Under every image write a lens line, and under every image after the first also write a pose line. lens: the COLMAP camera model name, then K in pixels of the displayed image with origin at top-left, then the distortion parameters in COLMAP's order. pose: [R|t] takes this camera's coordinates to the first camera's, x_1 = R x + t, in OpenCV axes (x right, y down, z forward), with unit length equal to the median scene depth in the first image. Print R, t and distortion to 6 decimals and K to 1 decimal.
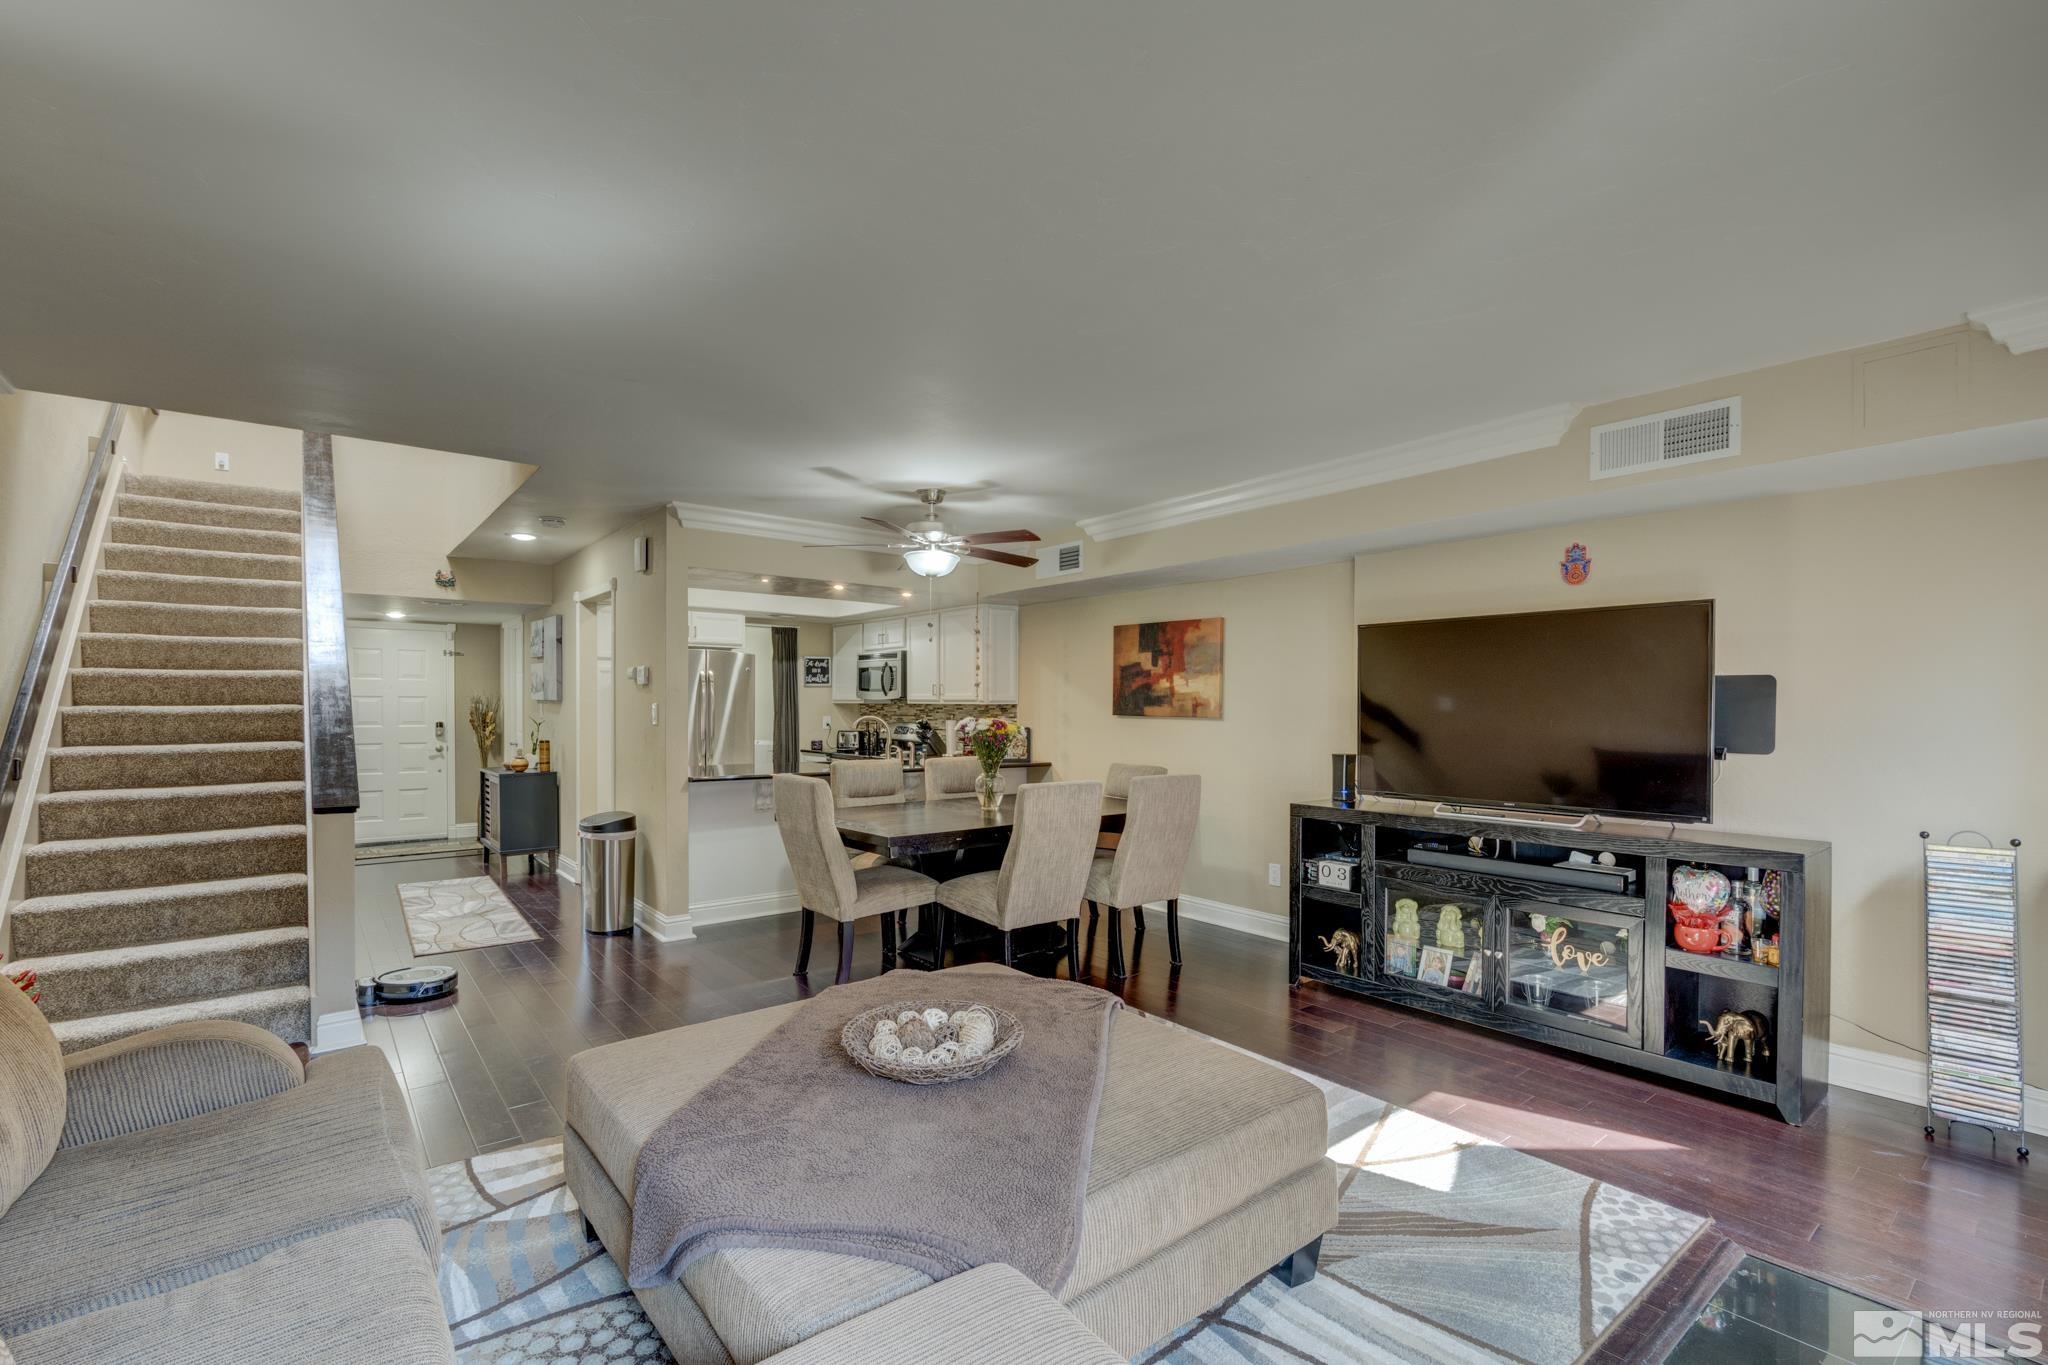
lens RADIAL K [[913.4, 0, 1017.1], [0, 913.4, 716.5], [0, 0, 1]] dist [-0.000221, -0.002732]
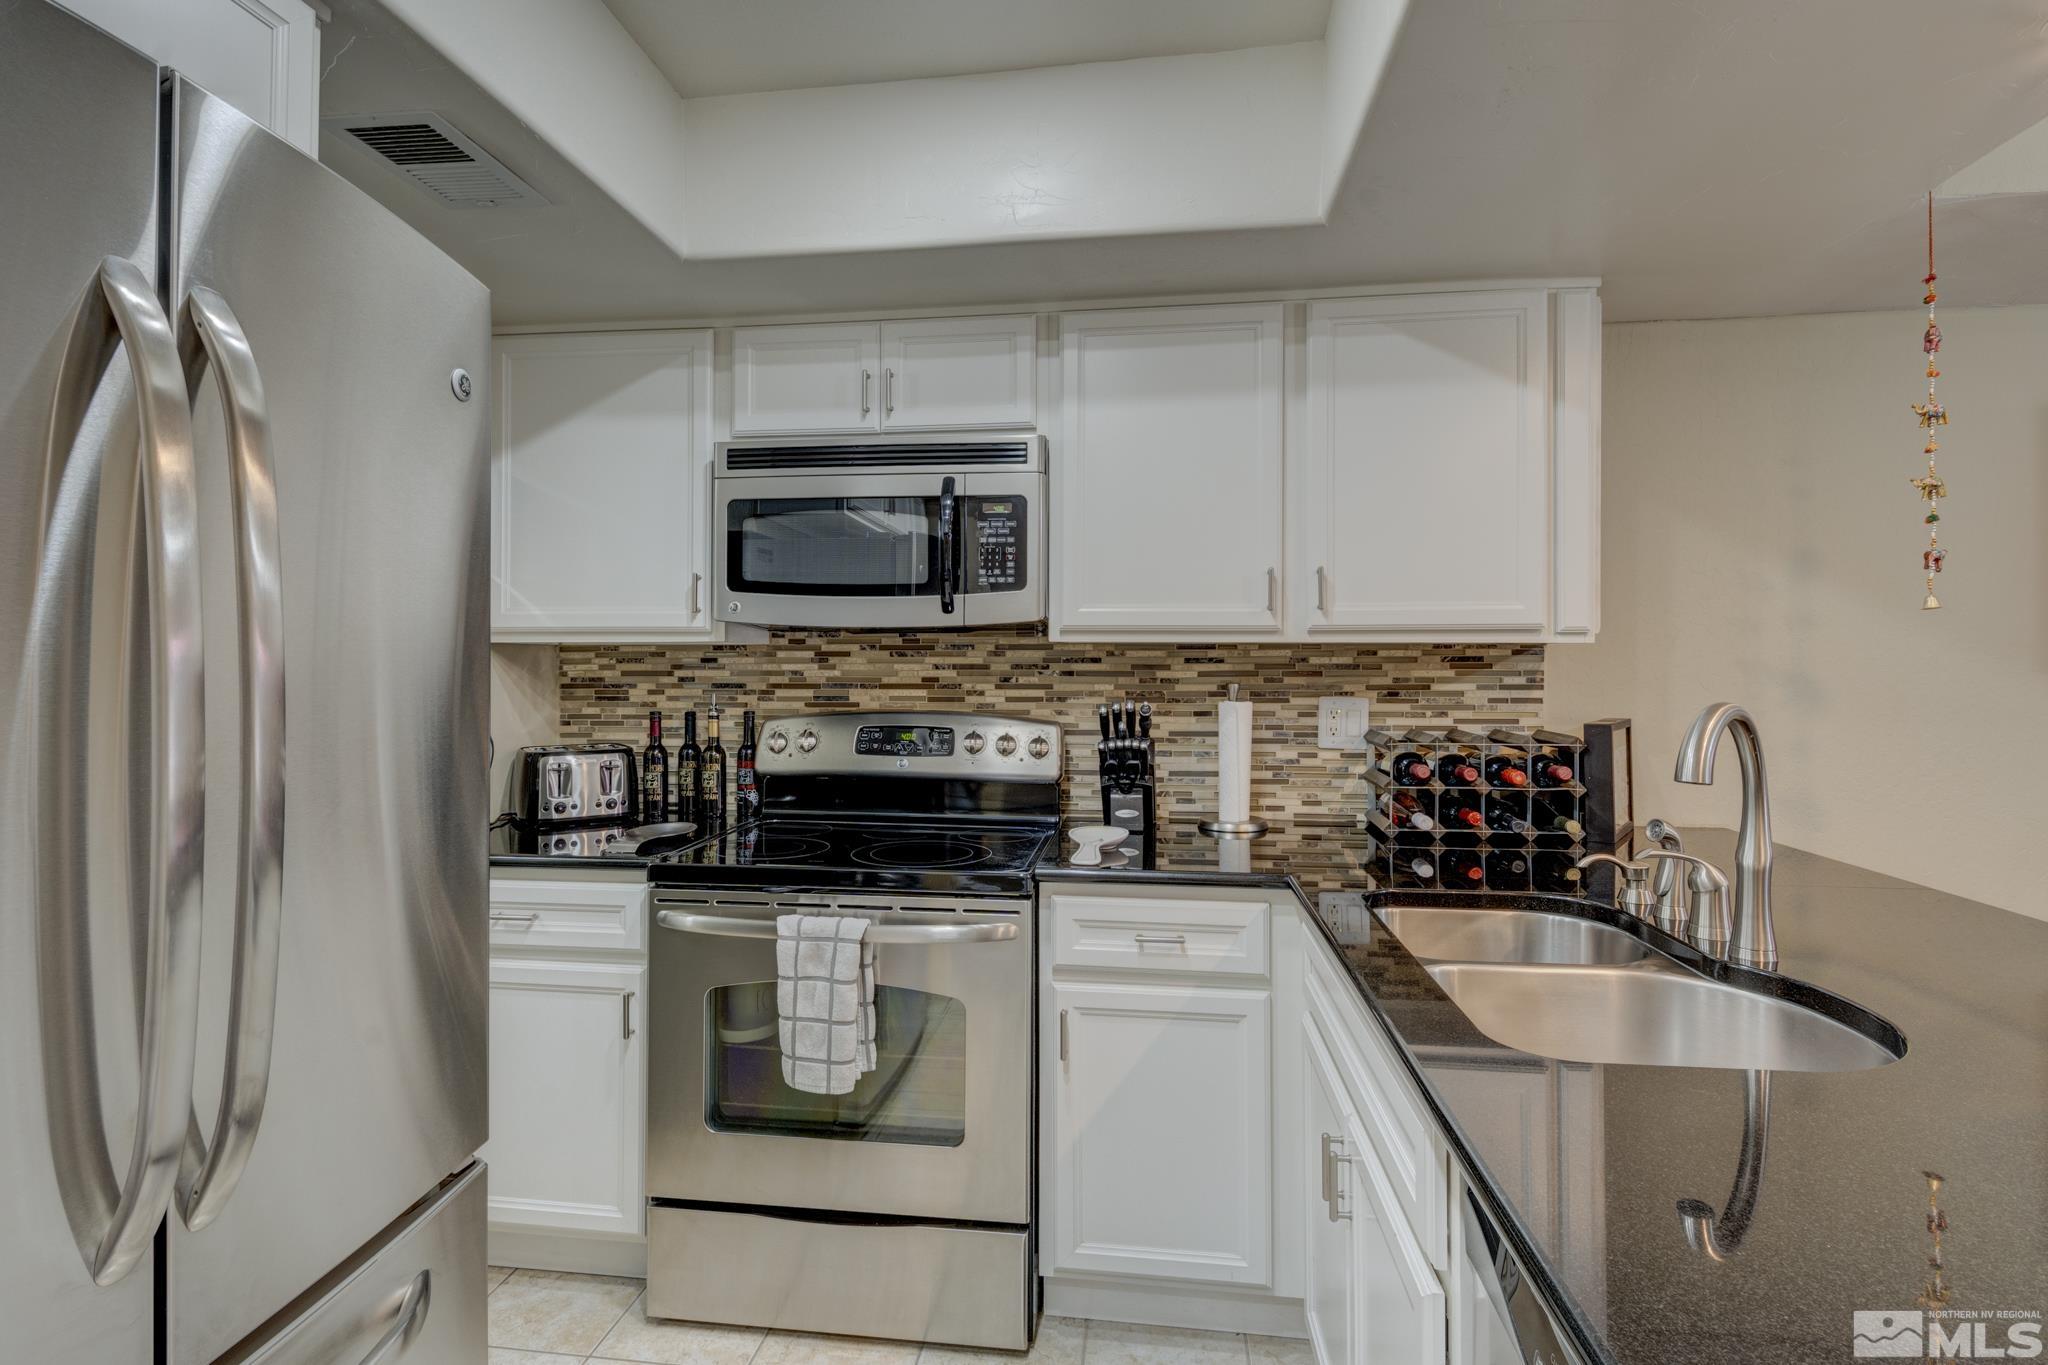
lens RADIAL K [[1004.3, 0, 1042.0], [0, 1004.3, 647.6], [0, 0, 1]] dist [-0.001362, -0.004950]
pose [[0.721899, 0.005090, 0.691979, -0.433560], [0.011356, 0.999751, -0.019201, -0.009543], [-0.691905, 0.021719, 0.721662, 1.065757]]
